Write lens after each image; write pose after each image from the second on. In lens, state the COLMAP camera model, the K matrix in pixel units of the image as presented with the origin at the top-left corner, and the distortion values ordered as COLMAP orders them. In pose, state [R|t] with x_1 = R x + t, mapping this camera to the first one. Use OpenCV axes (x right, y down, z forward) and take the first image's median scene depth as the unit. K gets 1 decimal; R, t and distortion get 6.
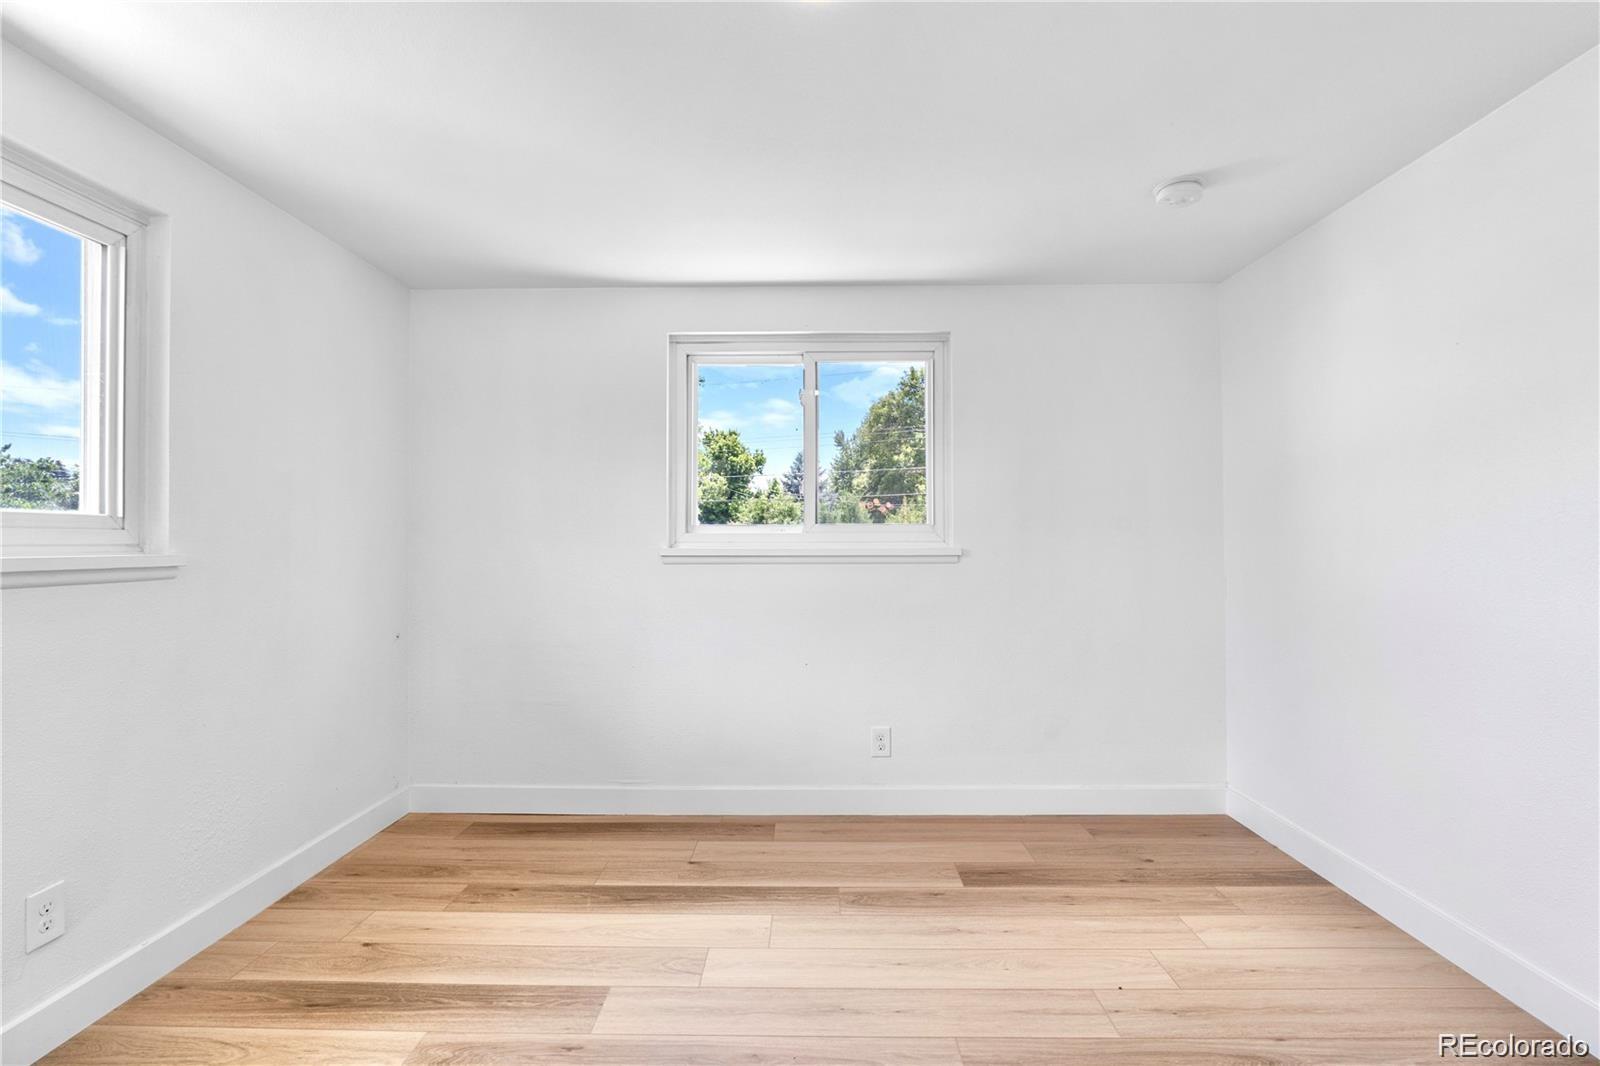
lens RADIAL K [[734.1, 0, 802.7], [0, 734.1, 537.8], [0, 0, 1]] dist [-0.010267, 0.002883]
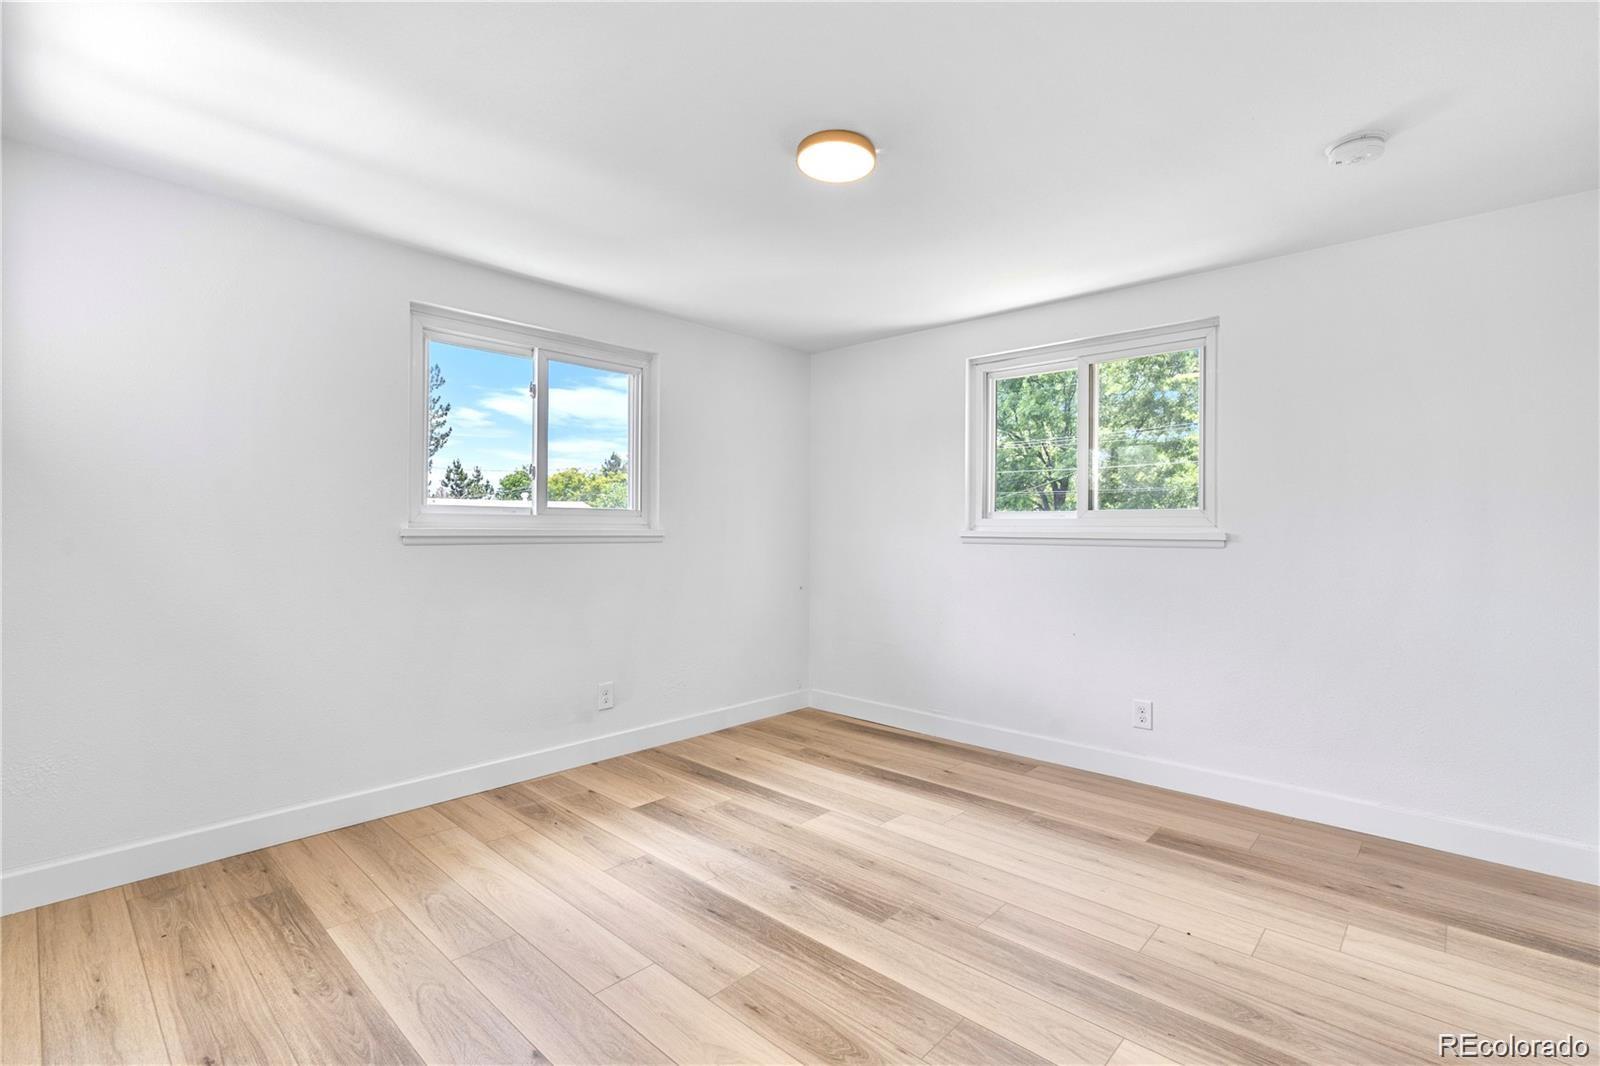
lens RADIAL K [[734.1, 0, 795.7], [0, 734.1, 531.6], [0, 0, 1]] dist [-0.010267, 0.002883]
pose [[0.740268, 0.009587, -0.672244, 0.556157], [-0.003735, 0.999942, 0.010147, 0.005045], [0.672302, -0.005000, 0.740260, -0.152835]]
